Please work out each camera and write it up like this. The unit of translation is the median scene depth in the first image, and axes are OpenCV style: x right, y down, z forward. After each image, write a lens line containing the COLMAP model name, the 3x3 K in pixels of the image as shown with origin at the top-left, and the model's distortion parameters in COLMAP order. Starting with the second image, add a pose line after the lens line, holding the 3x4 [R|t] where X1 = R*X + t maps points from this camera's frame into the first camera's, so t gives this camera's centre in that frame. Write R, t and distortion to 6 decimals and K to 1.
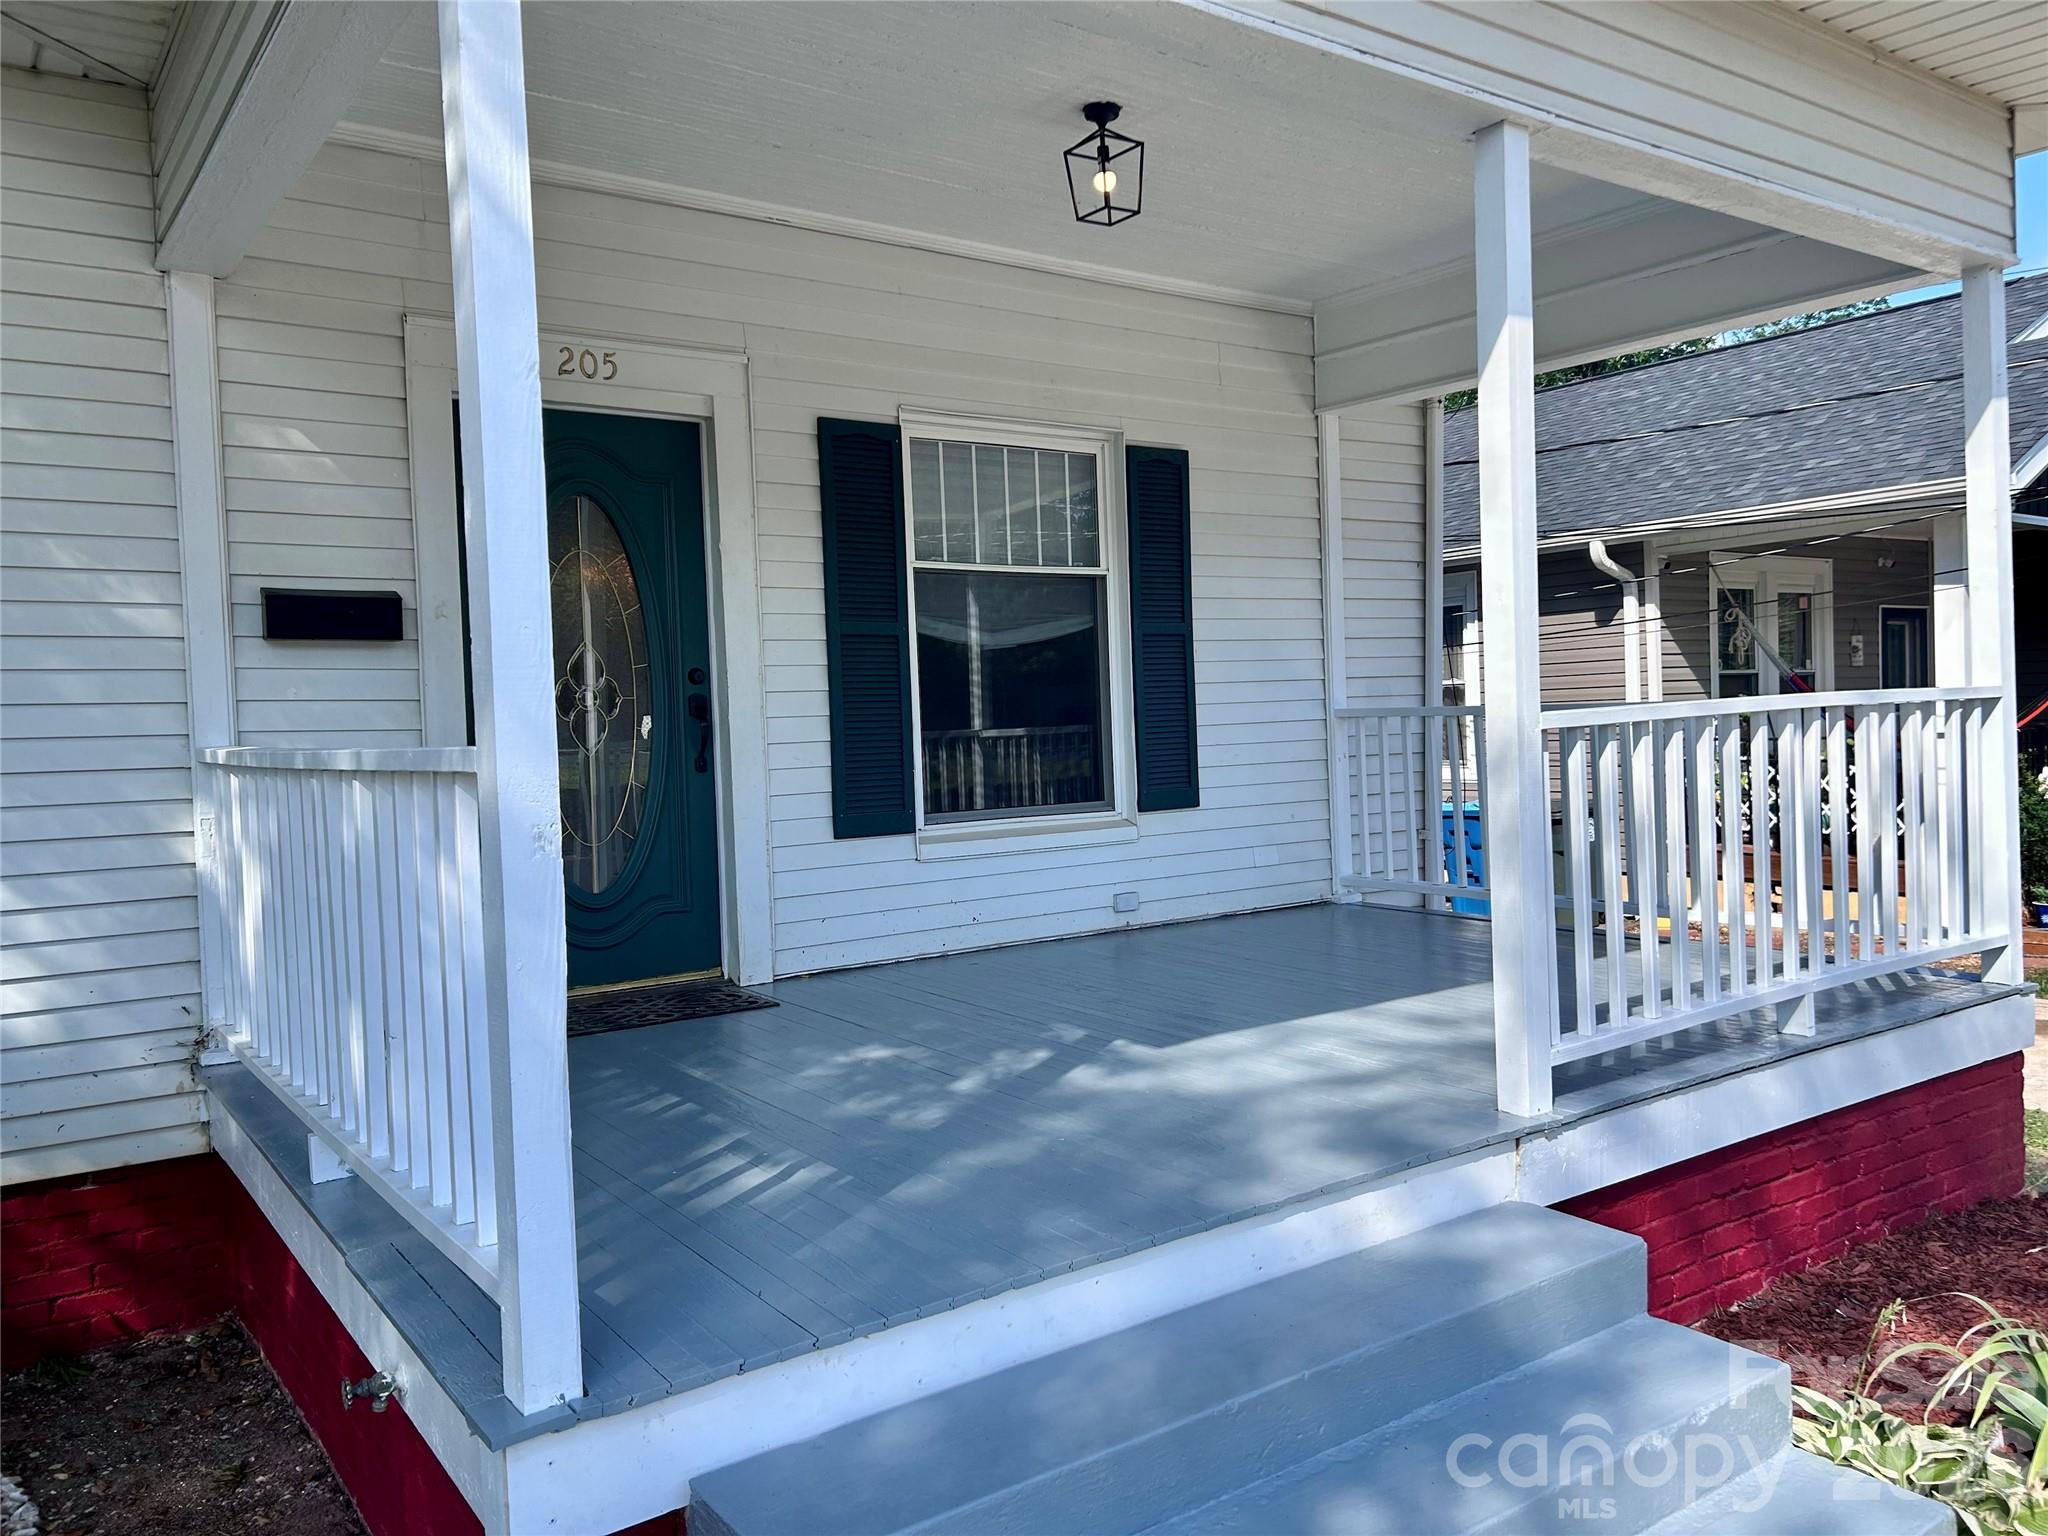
lens RADIAL K [[1569.4, 0, 1024.0], [0, 1569.4, 768.0], [0, 0, 1]] dist [0.067854, -0.092356]
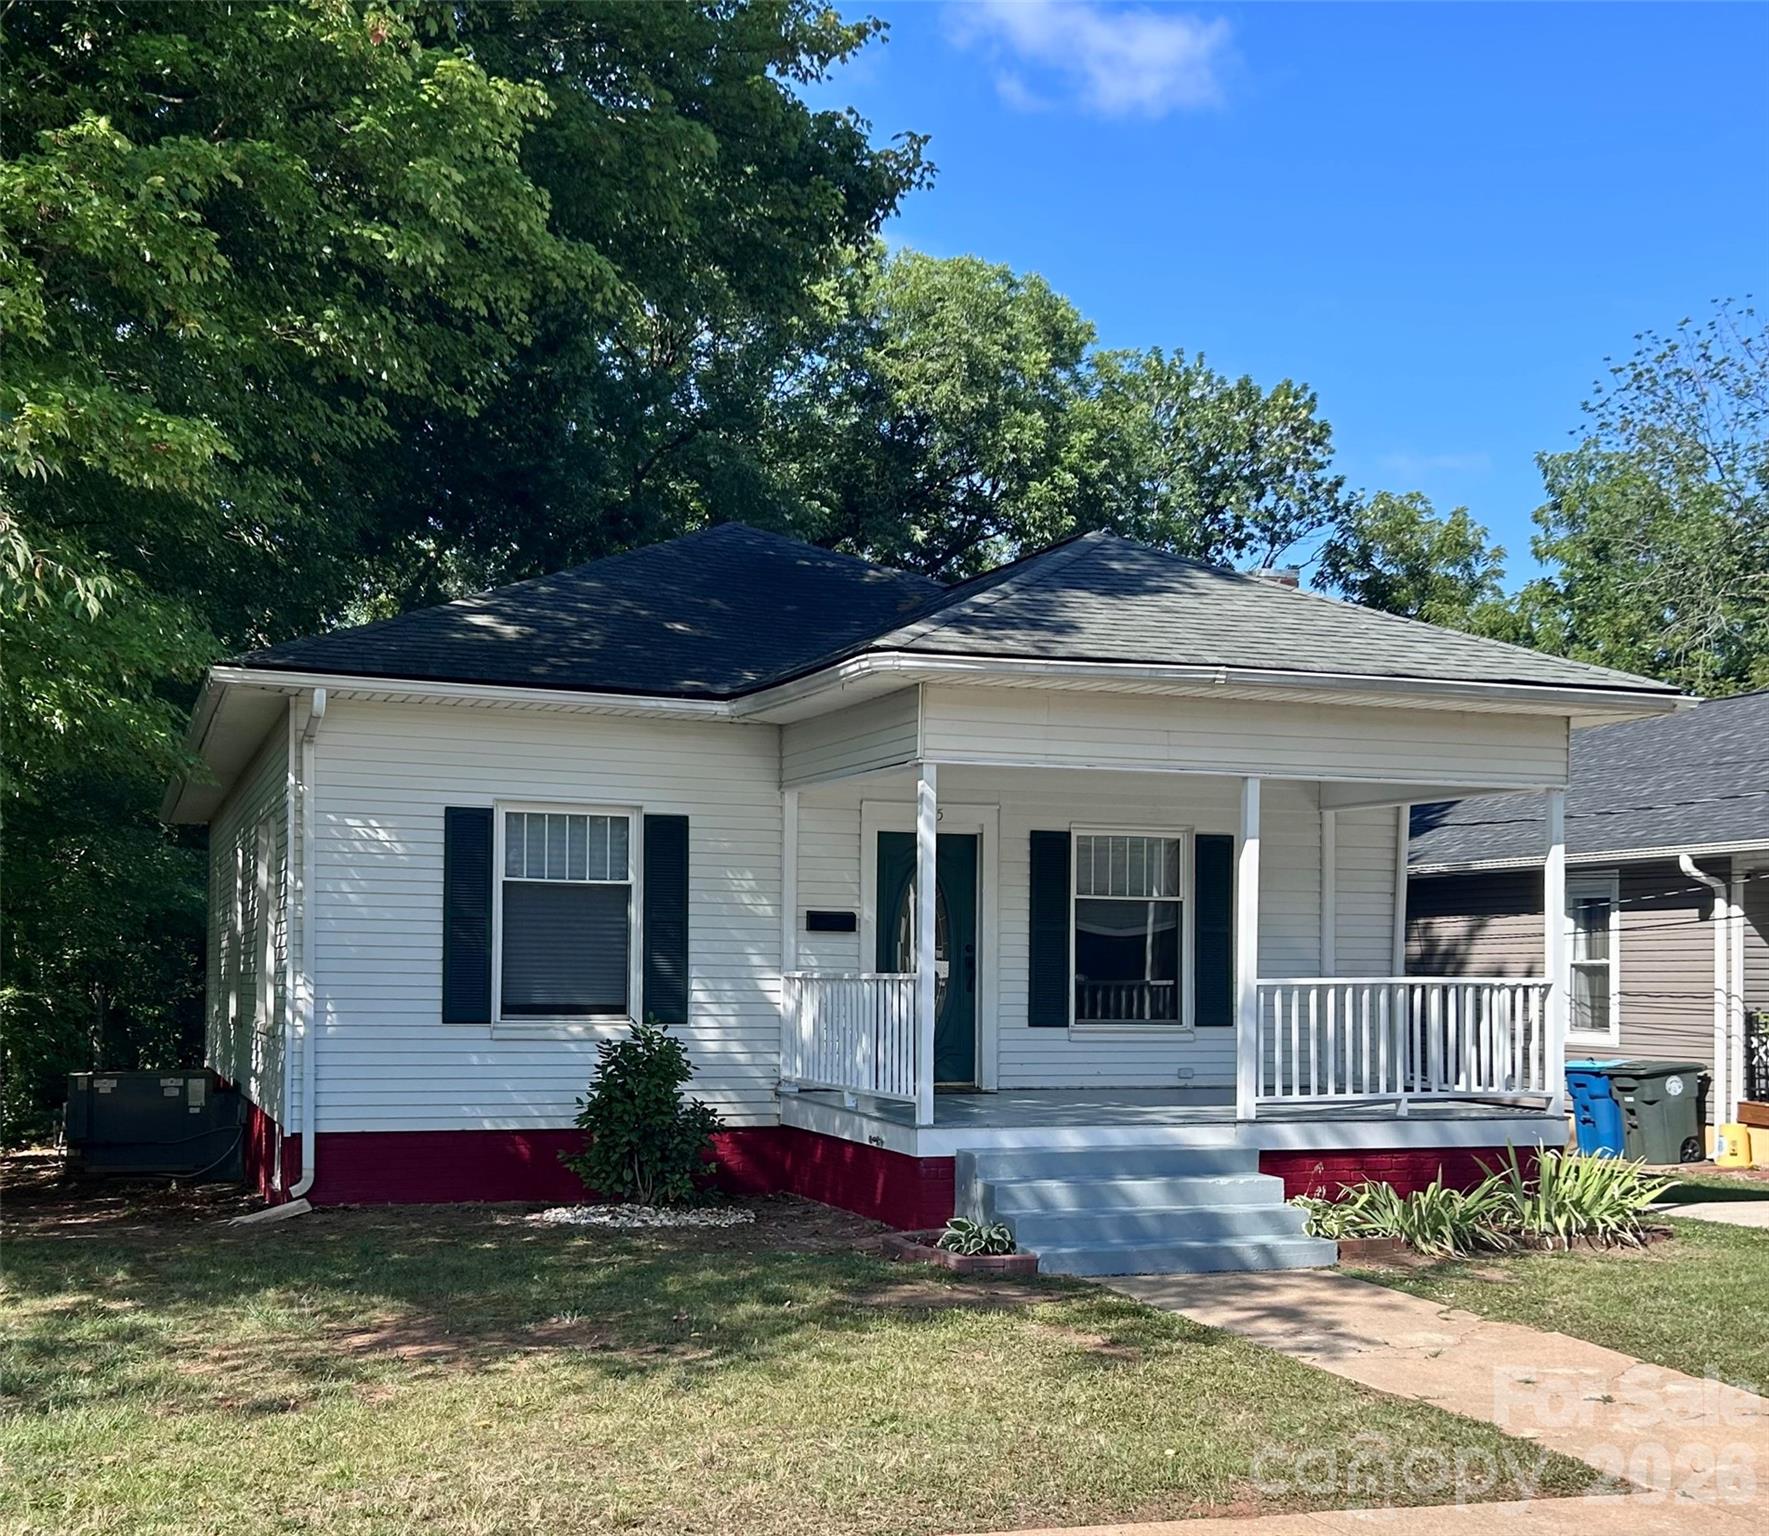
lens RADIAL K [[2543.4, 0, 884.5], [0, 2543.4, 768.0], [0, 0, 1]] dist [0.000511, -0.023378]
pose [[0.968466, 0.022983, -0.248085, 0.504753], [-0.050084, 0.993369, -0.103489, 0.059532], [0.244061, 0.112650, 0.963195, -2.266226]]
